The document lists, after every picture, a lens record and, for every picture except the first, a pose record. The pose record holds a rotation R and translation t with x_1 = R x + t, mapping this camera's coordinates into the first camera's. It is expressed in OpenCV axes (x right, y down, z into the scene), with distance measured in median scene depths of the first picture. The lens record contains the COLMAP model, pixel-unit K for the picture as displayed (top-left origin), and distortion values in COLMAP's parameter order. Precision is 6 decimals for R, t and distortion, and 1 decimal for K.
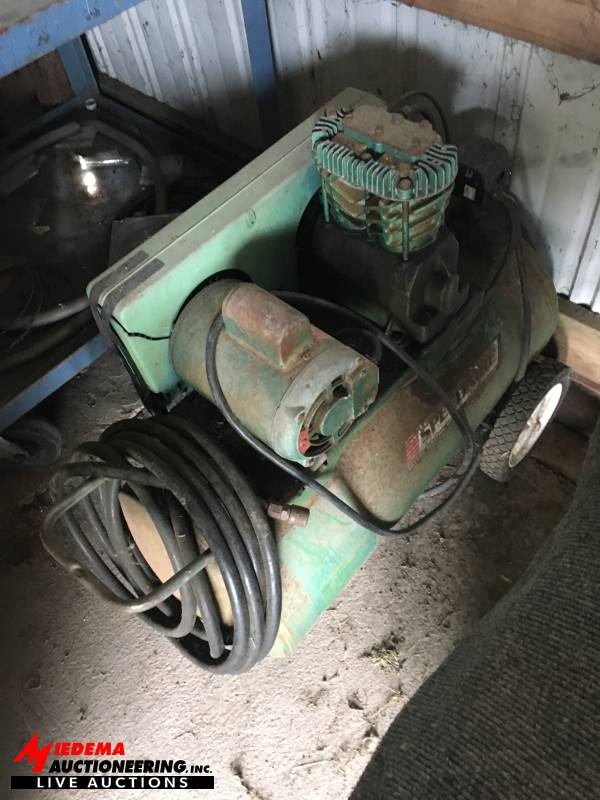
lens RADIAL K [[677.0, 0, 300.5], [0, 677.0, 400.8], [0, 0, 1]] dist [0.063018, -0.064396]
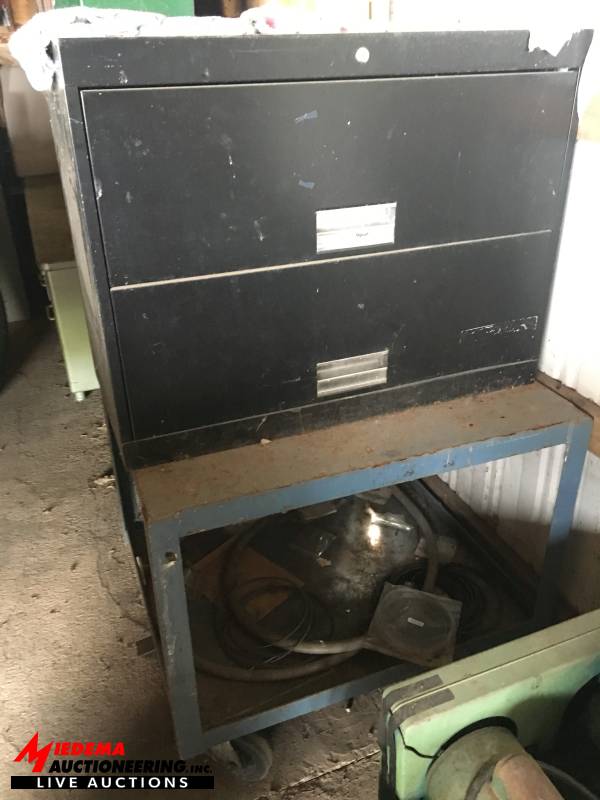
lens RADIAL K [[677.0, 0, 301.4], [0, 677.0, 398.0], [0, 0, 1]] dist [0.063018, -0.064396]
pose [[0.898698, 0.284601, -0.333682, -0.116546], [-0.397925, 0.849025, -0.347581, -0.076309], [0.184382, 0.445151, 0.876267, -0.185469]]
